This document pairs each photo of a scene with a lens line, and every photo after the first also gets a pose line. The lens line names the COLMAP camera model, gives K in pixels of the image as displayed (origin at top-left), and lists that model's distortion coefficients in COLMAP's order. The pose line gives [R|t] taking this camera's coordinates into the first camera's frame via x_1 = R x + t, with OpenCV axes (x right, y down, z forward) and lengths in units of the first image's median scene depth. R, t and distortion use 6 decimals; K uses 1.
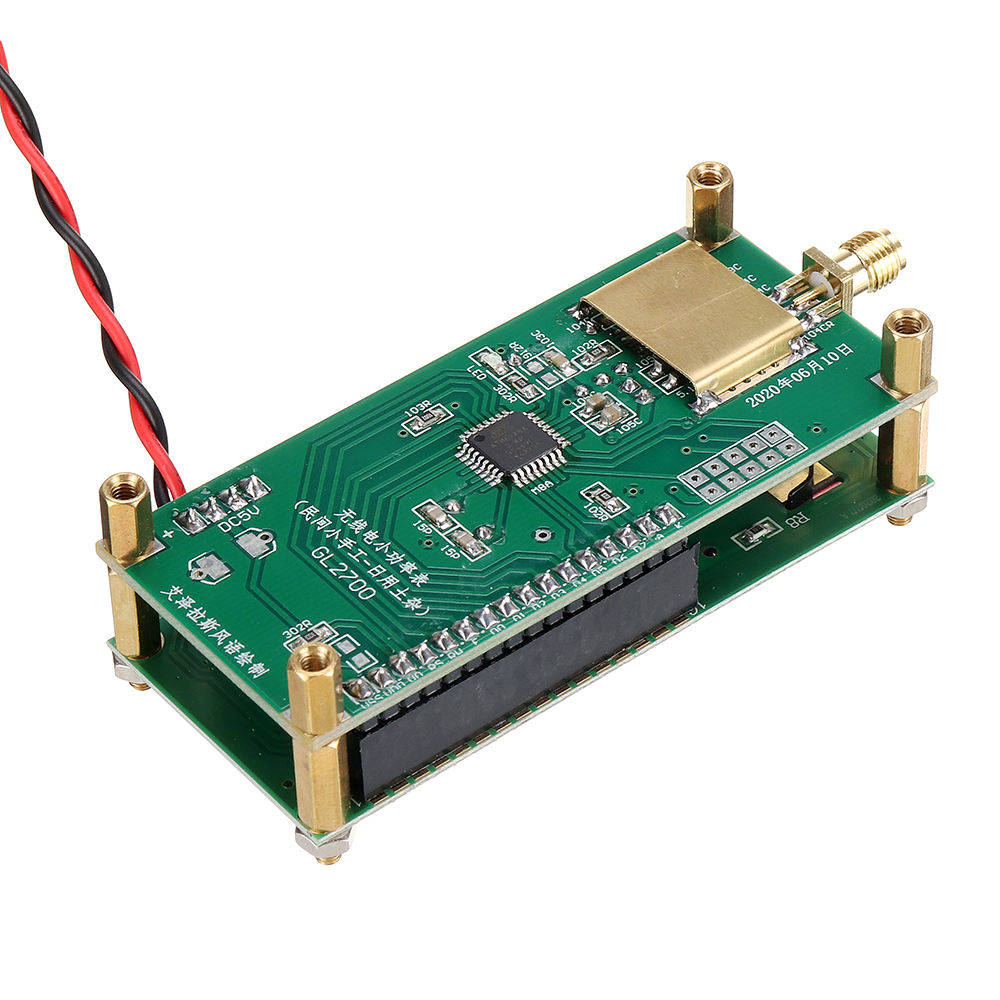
lens RADIAL K [[4803.4, 0, 496.3], [0, 4803.4, 499.8], [0, 0, 1]] dist [0.356410, 0.000000]
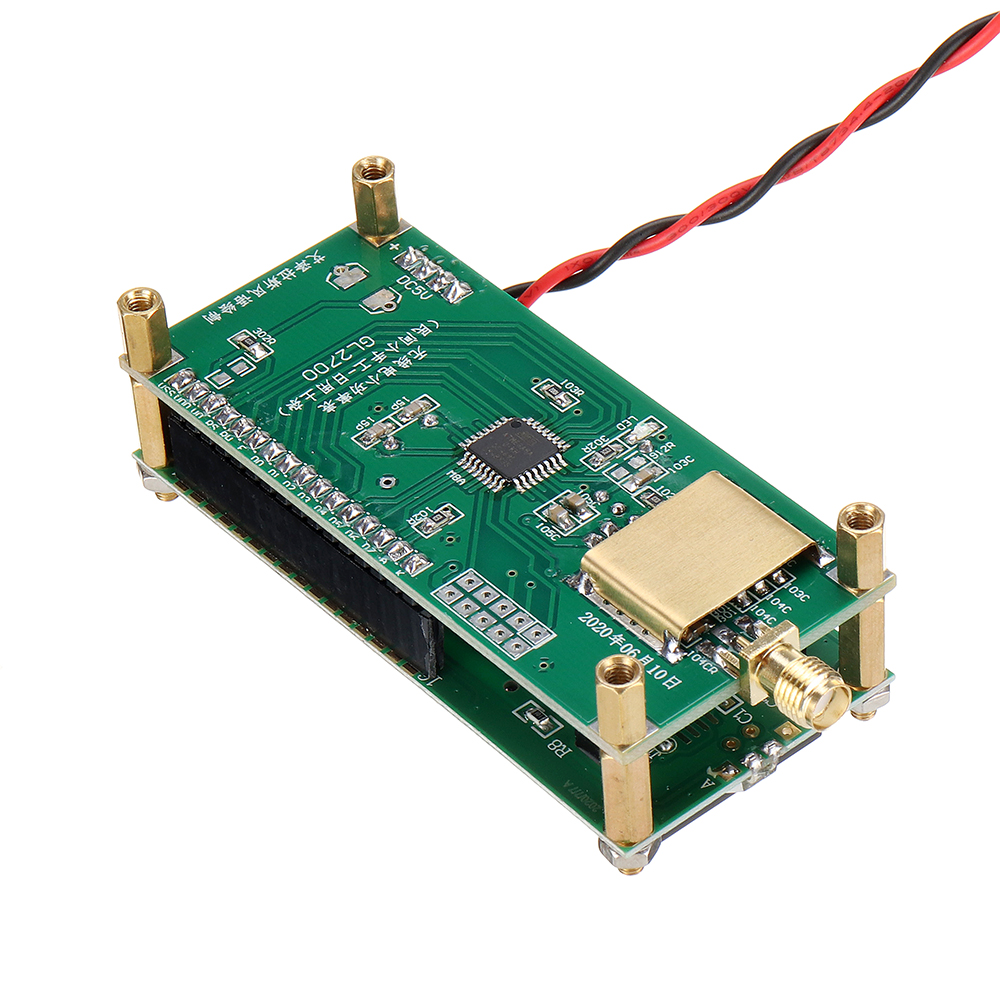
lens RADIAL K [[4803.4, 0, 501.7], [0, 4803.4, 499.3], [0, 0, 1]] dist [0.356410, 0.000000]
pose [[0.033930, 0.697914, -0.715378, 0.739935], [-0.633783, 0.568482, 0.524544, -0.538966], [0.772766, 0.435597, 0.461614, 0.542858]]
